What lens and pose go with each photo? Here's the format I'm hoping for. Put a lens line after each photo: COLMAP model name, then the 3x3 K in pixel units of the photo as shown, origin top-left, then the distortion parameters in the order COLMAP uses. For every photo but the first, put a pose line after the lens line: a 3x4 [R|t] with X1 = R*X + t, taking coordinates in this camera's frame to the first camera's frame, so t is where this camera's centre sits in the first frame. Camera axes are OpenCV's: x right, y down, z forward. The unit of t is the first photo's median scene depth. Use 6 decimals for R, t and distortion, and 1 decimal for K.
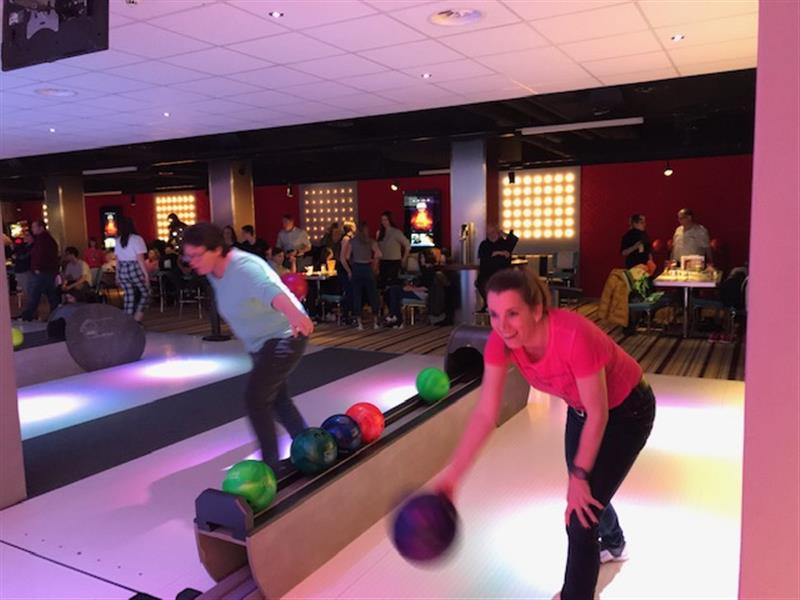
lens RADIAL K [[652.2, 0, 400.0], [0, 652.2, 300.0], [0, 0, 1]] dist [0.013824, 0.002935]
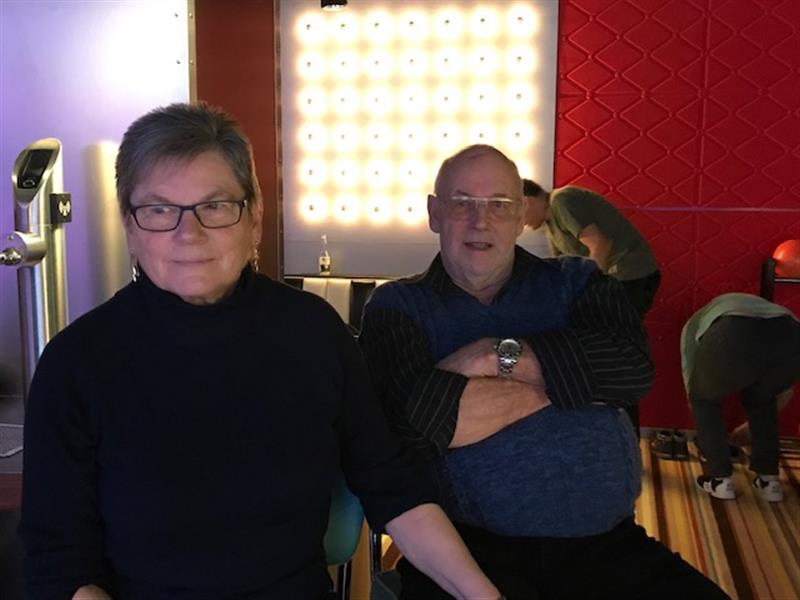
lens RADIAL K [[924.0, 0, 400.0], [0, 924.0, 300.0], [0, 0, 1]] dist [0.007045, 0.006757]
pose [[0.963832, -0.005810, 0.266449, 0.114589], [0.002996, 0.999935, 0.010969, -0.079880], [-0.266495, -0.009774, 0.963787, 0.743778]]
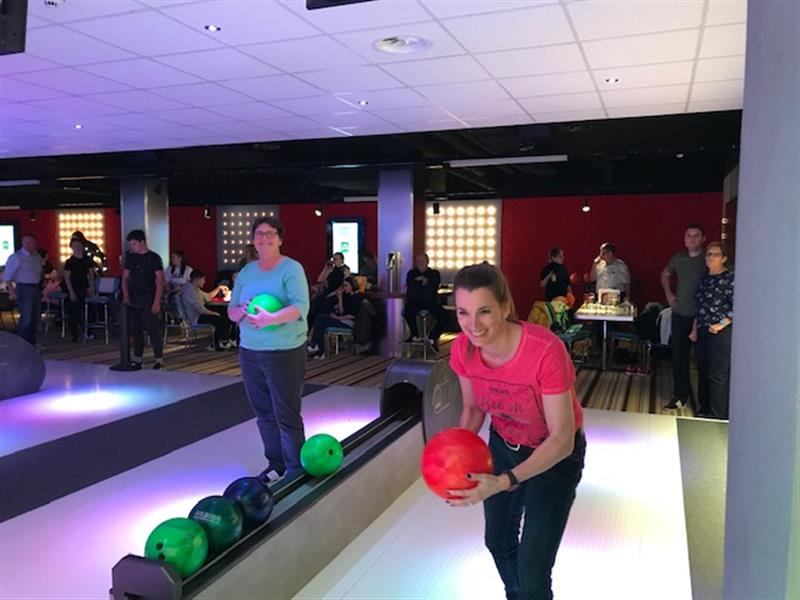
lens RADIAL K [[650.6, 0, 400.0], [0, 650.6, 300.0], [0, 0, 1]] dist [0.023541, -0.018041]
pose [[0.991349, 0.019902, 0.129731, -0.013616], [-0.014881, 0.999106, -0.039558, -0.005280], [-0.130403, 0.037286, 0.990760, 0.019107]]
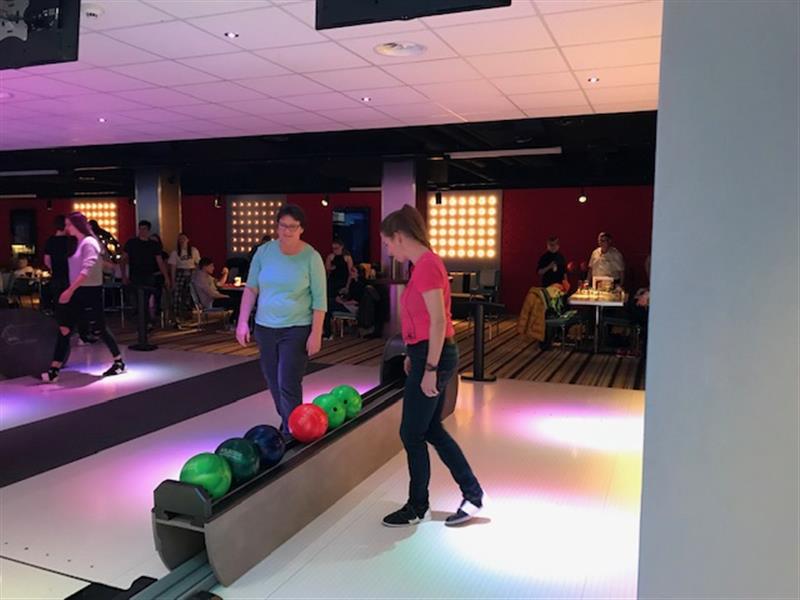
lens RADIAL K [[650.6, 0, 400.0], [0, 650.6, 300.0], [0, 0, 1]] dist [0.023541, -0.018041]
pose [[0.992443, 0.022688, 0.120593, -0.013489], [-0.019641, 0.999459, -0.026391, 0.004829], [-0.121126, 0.023823, 0.992351, -0.025200]]
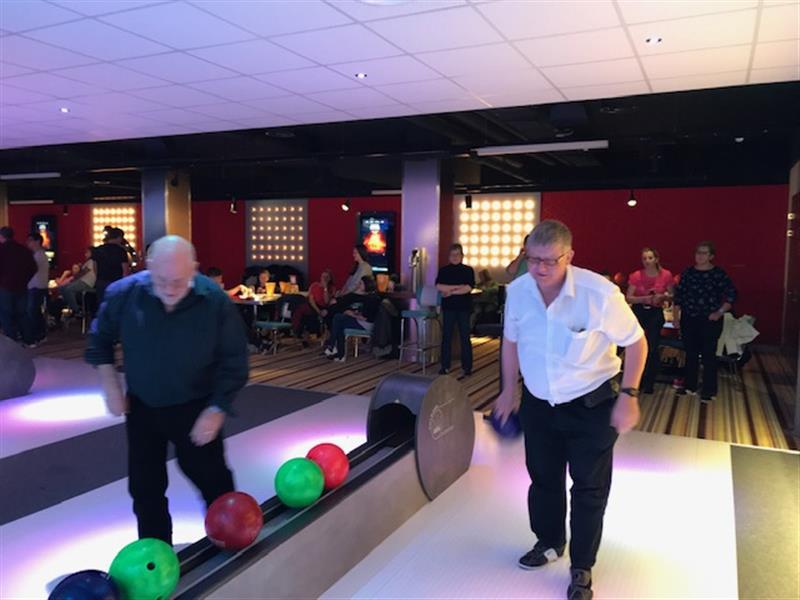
lens RADIAL K [[647.6, 0, 400.0], [0, 647.6, 300.0], [0, 0, 1]] dist [0.021380, -0.005043]
pose [[0.997956, 0.031381, 0.055665, 0.027848], [-0.029582, 0.999023, -0.032844, -0.013476], [-0.056641, 0.031130, 0.997909, 0.086104]]
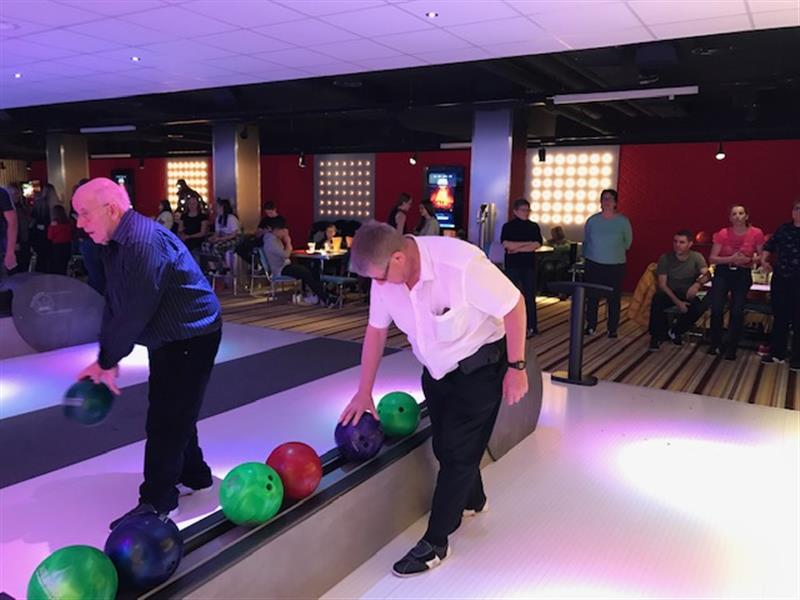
lens RADIAL K [[649.7, 0, 400.0], [0, 649.7, 300.0], [0, 0, 1]] dist [0.023290, -0.018200]
pose [[0.997714, 0.051445, -0.043814, 0.028706], [-0.049927, 0.998137, 0.035063, -0.010546], [0.045537, -0.032796, 0.998424, 0.098721]]
